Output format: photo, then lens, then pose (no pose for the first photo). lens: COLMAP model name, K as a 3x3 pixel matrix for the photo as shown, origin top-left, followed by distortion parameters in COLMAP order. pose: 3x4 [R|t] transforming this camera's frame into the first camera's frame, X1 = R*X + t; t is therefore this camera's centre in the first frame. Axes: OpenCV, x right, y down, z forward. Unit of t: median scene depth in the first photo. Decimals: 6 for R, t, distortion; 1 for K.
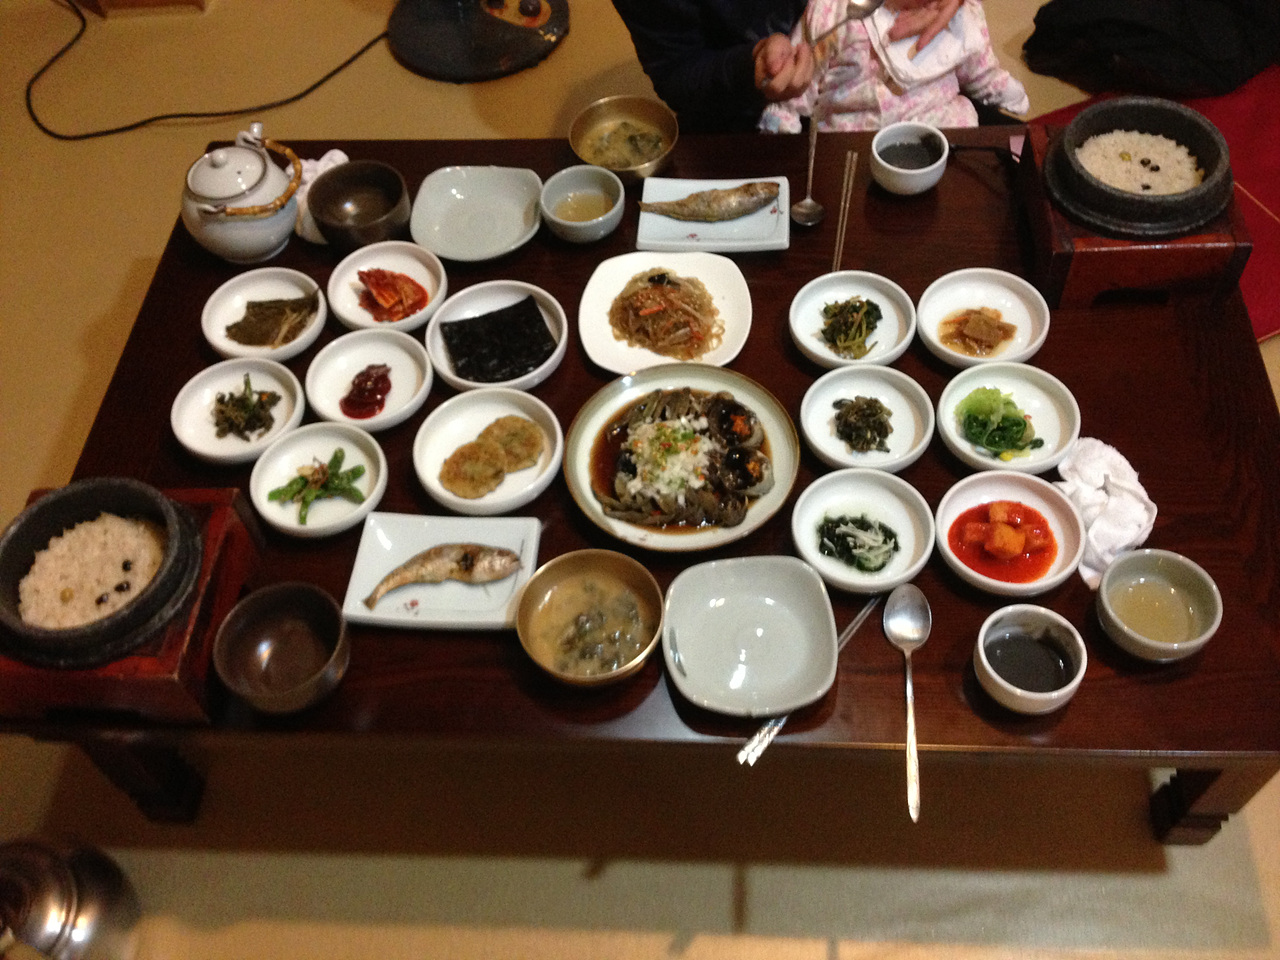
lens RADIAL K [[1207.5, 0, 638.9], [0, 1207.5, 482.7], [0, 0, 1]] dist [0.094577, 0.000000]
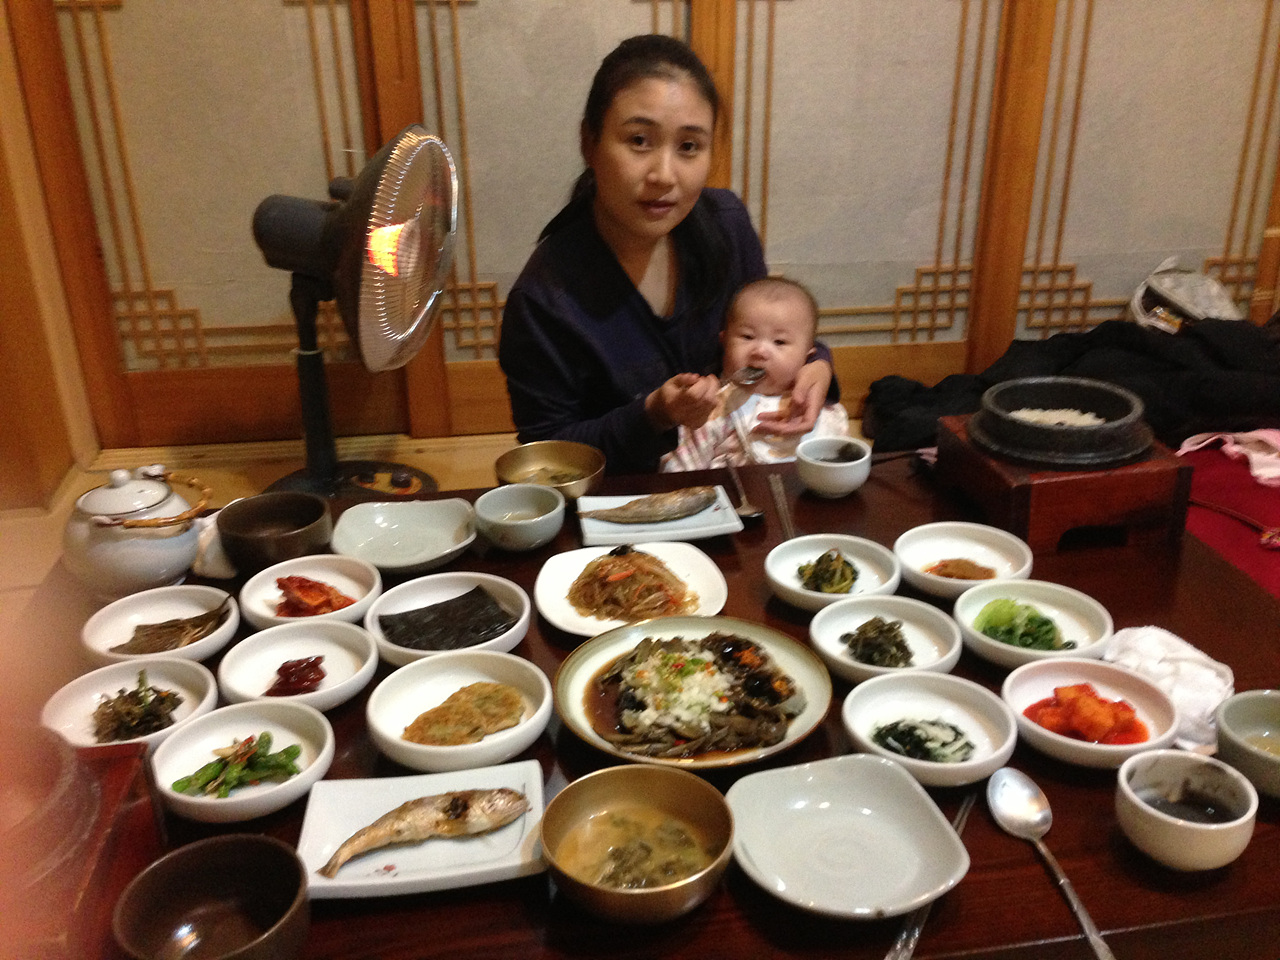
lens RADIAL K [[1207.5, 0, 640.7], [0, 1207.5, 480.0], [0, 0, 1]] dist [0.094577, 0.000000]
pose [[0.979133, -0.044607, 0.198263, -0.161500], [0.143037, 0.844292, -0.516441, 0.286150], [-0.144355, 0.534023, 0.833055, 0.215642]]
